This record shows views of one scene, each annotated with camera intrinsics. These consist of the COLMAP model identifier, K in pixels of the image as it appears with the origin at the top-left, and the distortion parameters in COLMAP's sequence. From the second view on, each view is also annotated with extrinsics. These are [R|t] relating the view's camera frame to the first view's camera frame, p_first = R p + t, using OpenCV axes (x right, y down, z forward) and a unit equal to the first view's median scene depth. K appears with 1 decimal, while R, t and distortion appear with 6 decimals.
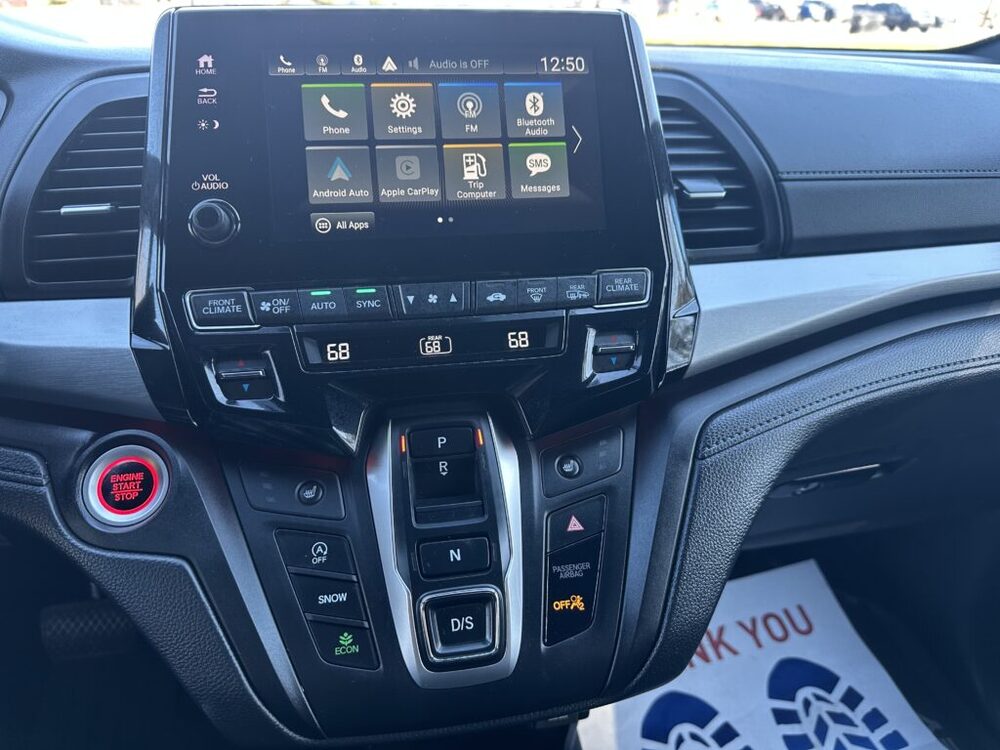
lens RADIAL K [[671.8, 0, 500.0], [0, 671.8, 375.0], [0, 0, 1]] dist [0.057678, -0.098997]
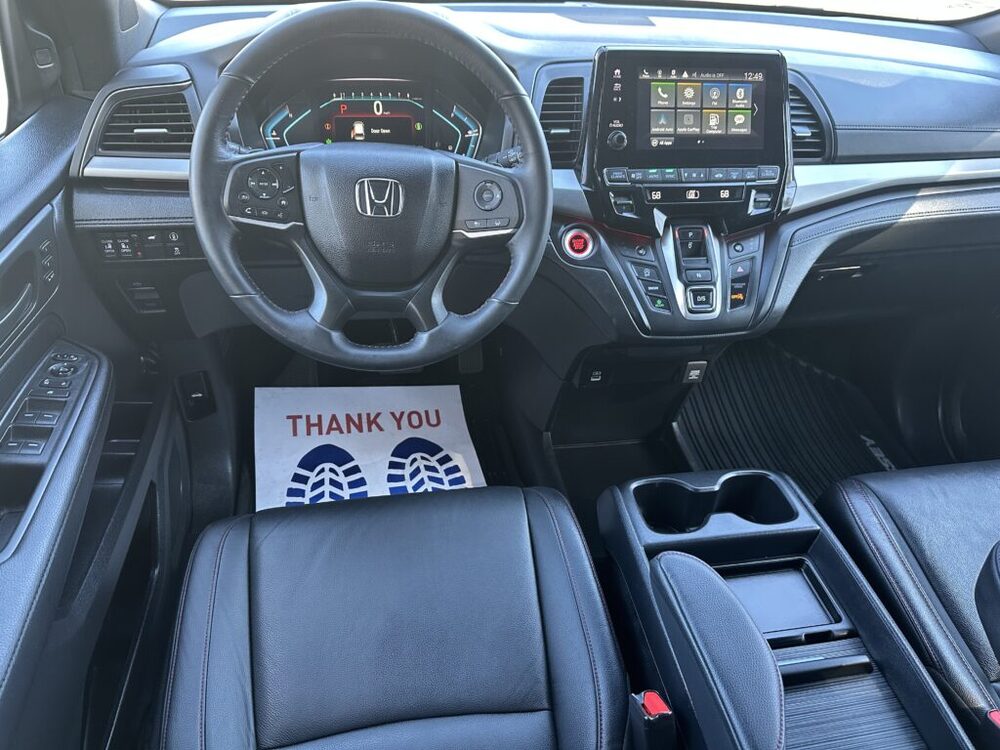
lens RADIAL K [[671.8, 0, 500.0], [0, 671.8, 375.0], [0, 0, 1]] dist [0.057678, -0.098997]
pose [[0.998779, 0.045734, 0.018666, -0.818931], [-0.048287, 0.983595, 0.173805, 0.210779], [-0.010411, -0.174495, 0.984603, -1.569505]]
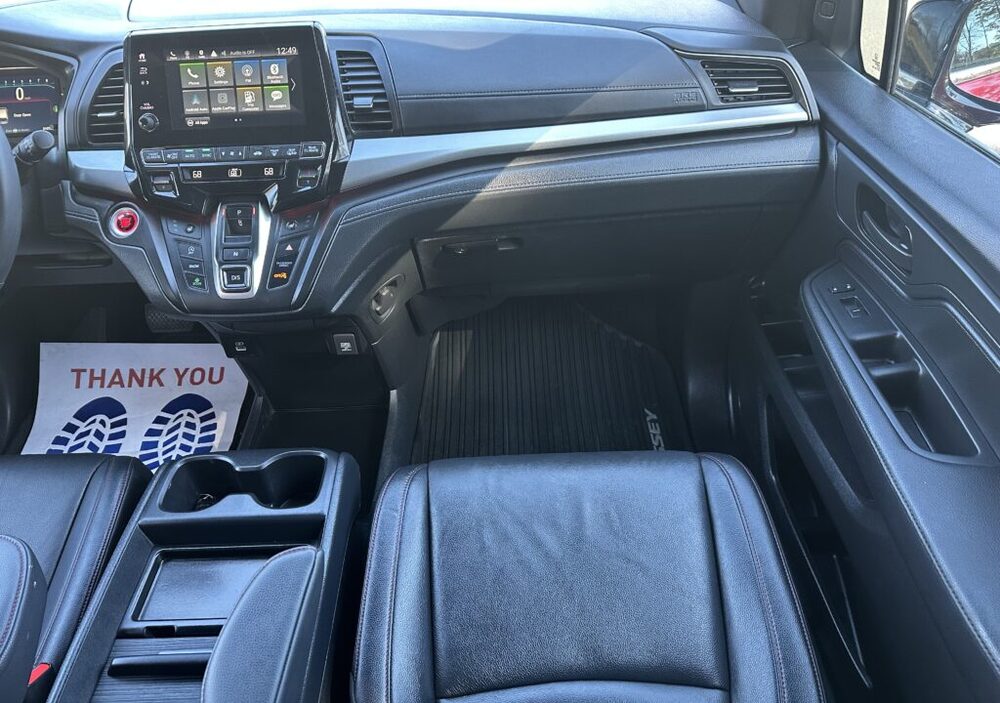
lens RADIAL K [[683.2, 0, 502.2], [0, 683.2, 328.1], [0, 0, 1]] dist [-0.003300, -0.023701]
pose [[0.985327, 0.069203, -0.156019, 1.294618], [-0.036405, 0.978290, 0.204016, -0.032269], [0.166751, -0.195343, 0.966455, -1.368972]]
